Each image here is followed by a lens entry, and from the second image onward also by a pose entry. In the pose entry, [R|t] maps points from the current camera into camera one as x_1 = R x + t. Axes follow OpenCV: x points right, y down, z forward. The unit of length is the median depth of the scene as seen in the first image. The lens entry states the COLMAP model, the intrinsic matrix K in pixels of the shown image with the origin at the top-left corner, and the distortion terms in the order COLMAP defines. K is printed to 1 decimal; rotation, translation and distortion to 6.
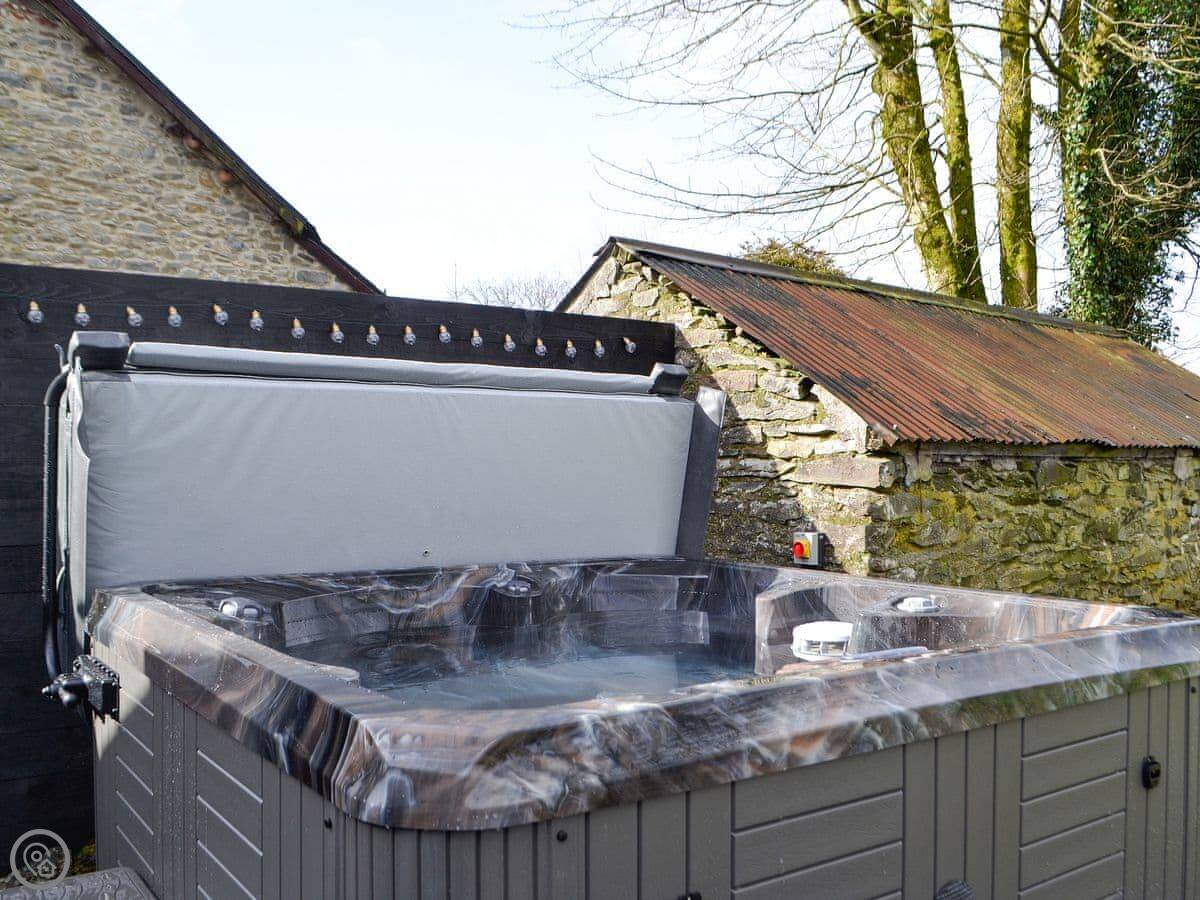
lens RADIAL K [[1132.8, 0, 545.3], [0, 1132.8, 452.0], [0, 0, 1]] dist [-0.123105, 0.027558]
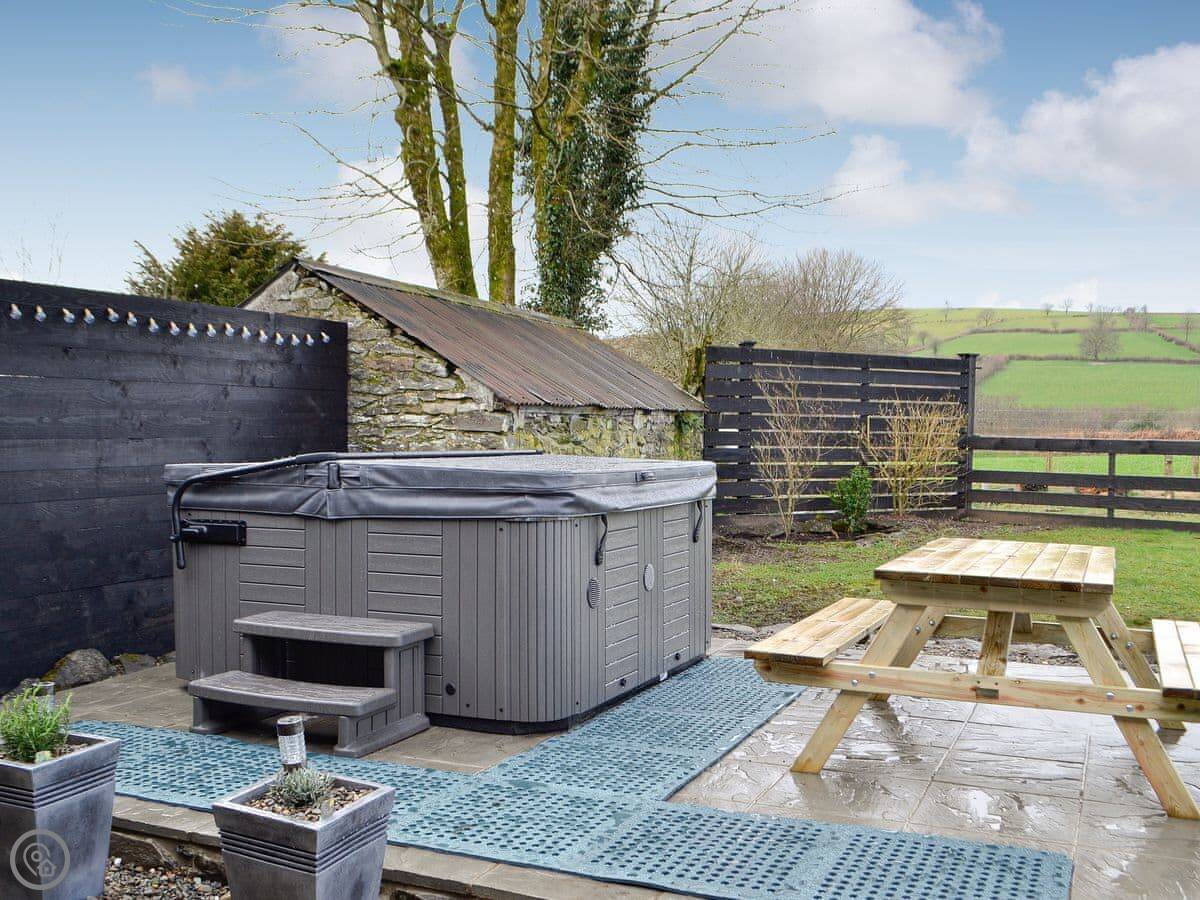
lens RADIAL K [[1132.8, 0, 545.3], [0, 1132.8, 452.0], [0, 0, 1]] dist [-0.123105, 0.027558]
pose [[0.872105, -0.015393, 0.489077, -0.375640], [-0.001498, 0.999416, 0.034126, 0.003334], [-0.489317, -0.030494, 0.871573, -0.398677]]
